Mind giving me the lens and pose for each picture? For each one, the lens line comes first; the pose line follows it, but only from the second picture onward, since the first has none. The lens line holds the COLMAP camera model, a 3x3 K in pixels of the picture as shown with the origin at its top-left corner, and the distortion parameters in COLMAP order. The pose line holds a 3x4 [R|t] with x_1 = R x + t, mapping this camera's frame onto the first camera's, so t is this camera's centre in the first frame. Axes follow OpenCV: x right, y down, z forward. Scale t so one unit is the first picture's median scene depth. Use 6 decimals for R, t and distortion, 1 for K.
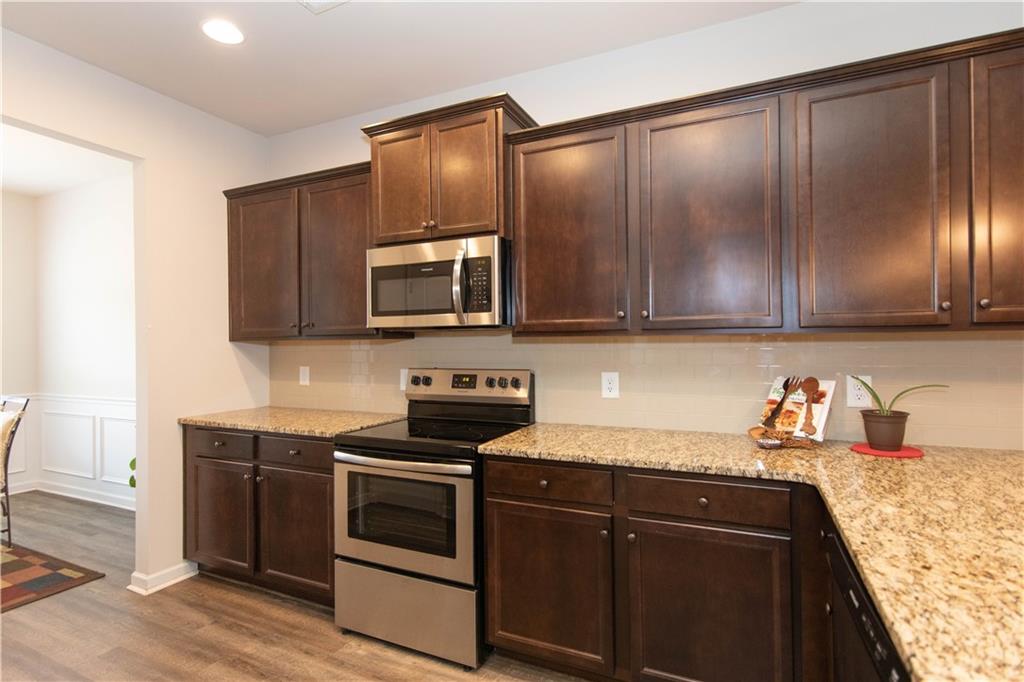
lens RADIAL K [[510.1, 0, 504.7], [0, 510.1, 340.0], [0, 0, 1]] dist [-0.000379, -0.001178]
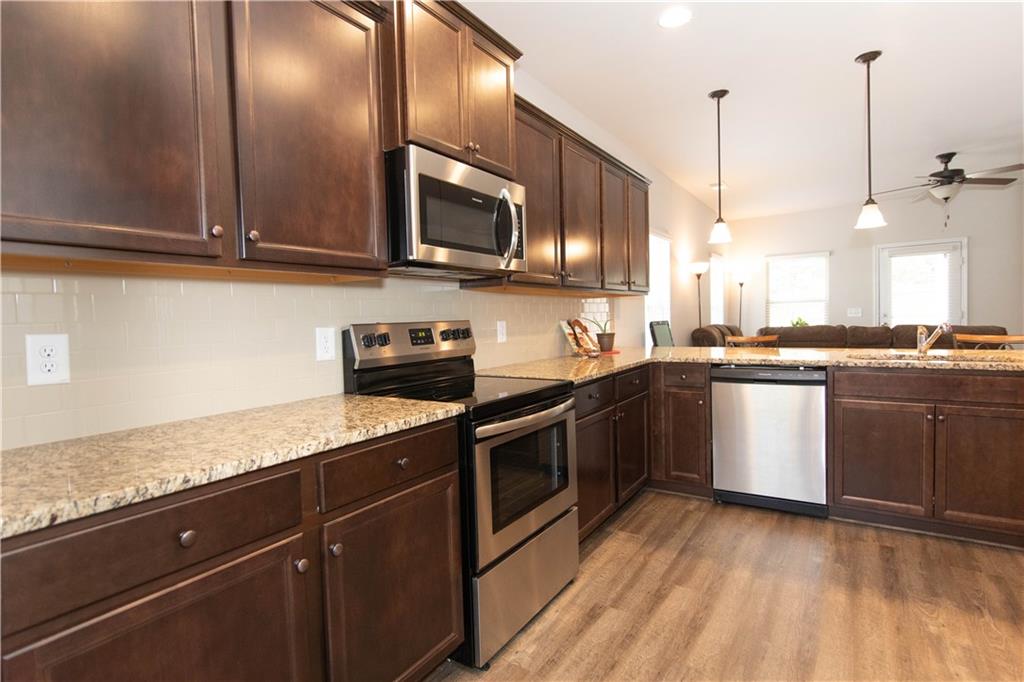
lens RADIAL K [[510.1, 0, 504.7], [0, 510.1, 340.0], [0, 0, 1]] dist [-0.000379, -0.001178]
pose [[0.142170, -0.035536, 0.989204, -0.959488], [0.021257, 0.999235, 0.032841, 0.066846], [-0.989614, 0.016358, 0.142817, 0.799847]]
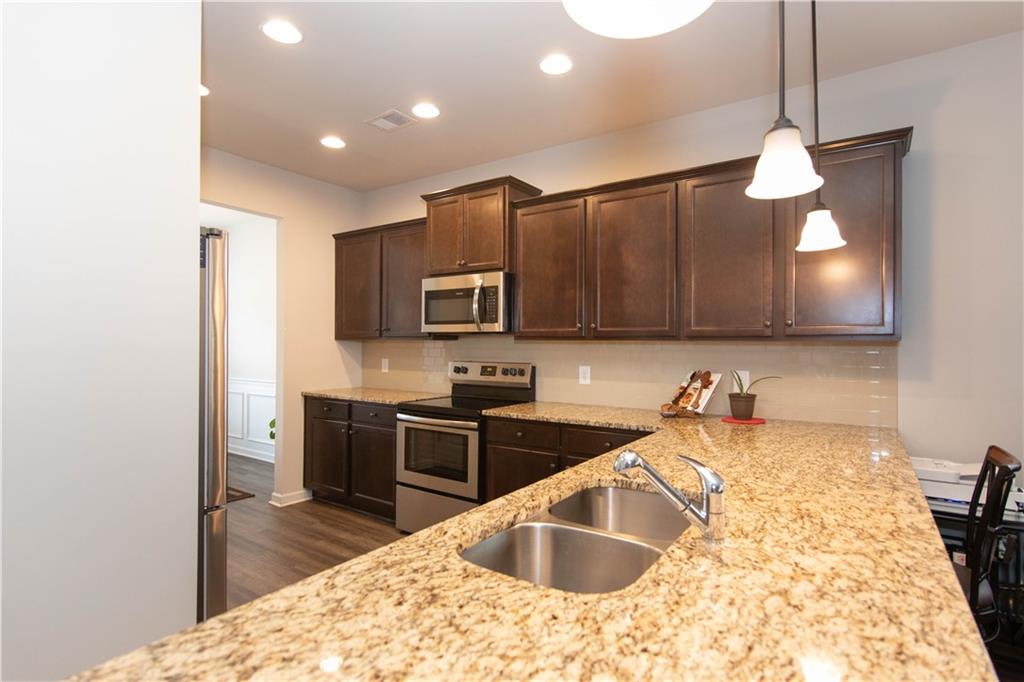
lens RADIAL K [[513.5, 0, 512.0], [0, 513.5, 341.0], [0, 0, 1]] dist [0.003225, -0.000021]
pose [[0.985665, 0.015012, -0.168044, 0.239526], [-0.015232, 0.999884, -0.000022, -0.002585], [0.168024, 0.002581, 0.985780, -0.420412]]
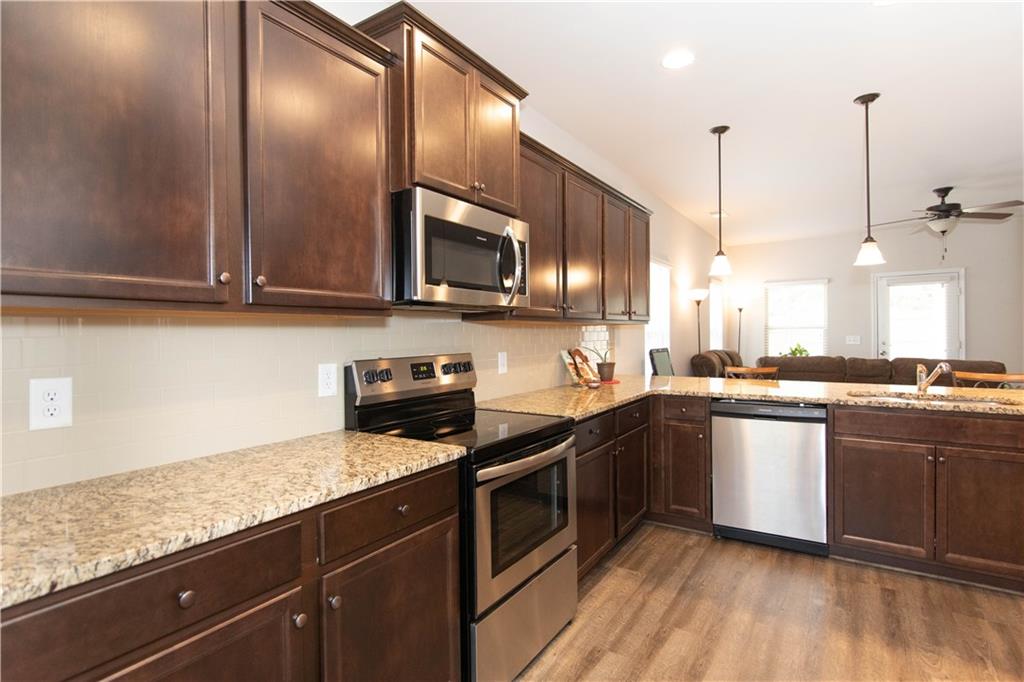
lens RADIAL K [[510.1, 0, 504.7], [0, 510.1, 340.0], [0, 0, 1]] dist [-0.000379, -0.001178]
pose [[0.139590, -0.002770, 0.990206, -0.961354], [0.004184, 0.999989, 0.002208, 0.030885], [-0.990201, 0.003834, 0.139600, 0.805038]]
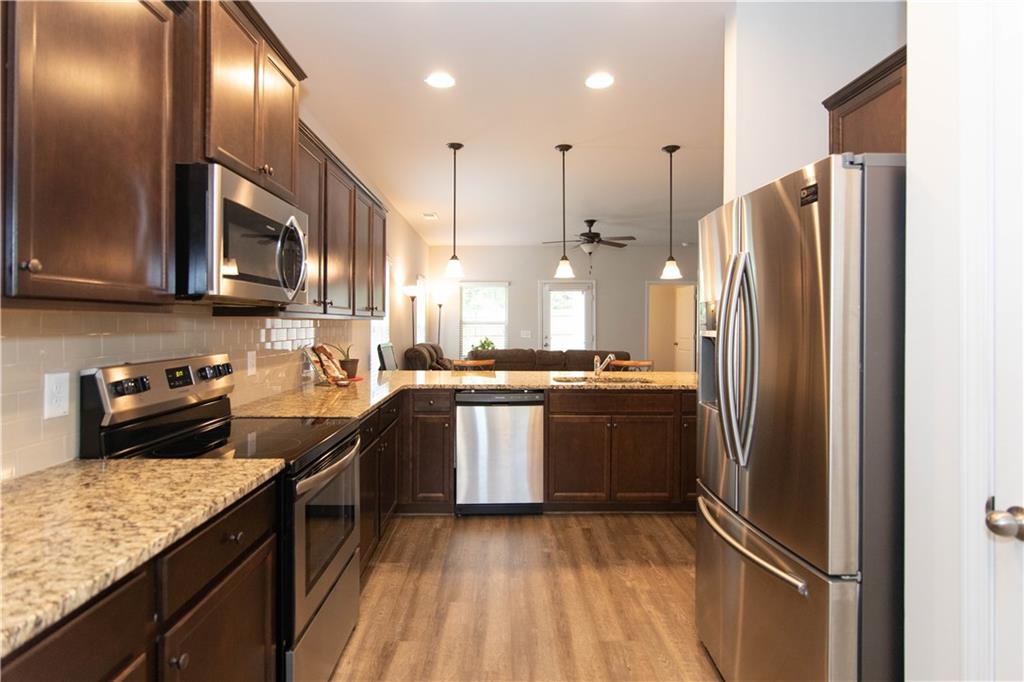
lens RADIAL K [[531.3, 0, 510.5], [0, 531.3, 323.9], [0, 0, 1]] dist [-0.000548, -0.000176]
pose [[-0.453379, 0.008172, 0.891280, -0.999815], [-0.004604, 0.999923, -0.011511, 0.016588], [-0.891306, -0.009323, -0.453306, 0.996062]]
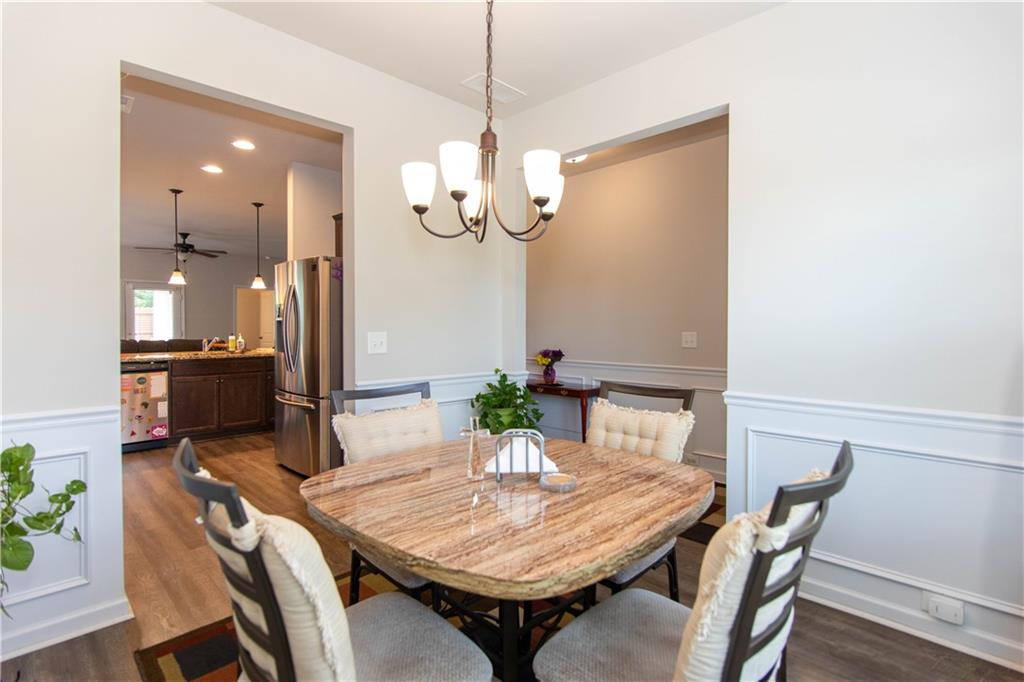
lens RADIAL K [[500.8, 0, 510.9], [0, 500.8, 328.3], [0, 0, 1]] dist [-0.000195, -0.000144]
pose [[-0.945298, 0.008242, 0.326103, -1.703761], [0.008226, 0.999965, -0.001431, 0.060844], [-0.326104, 0.001330, -0.945333, 1.701574]]
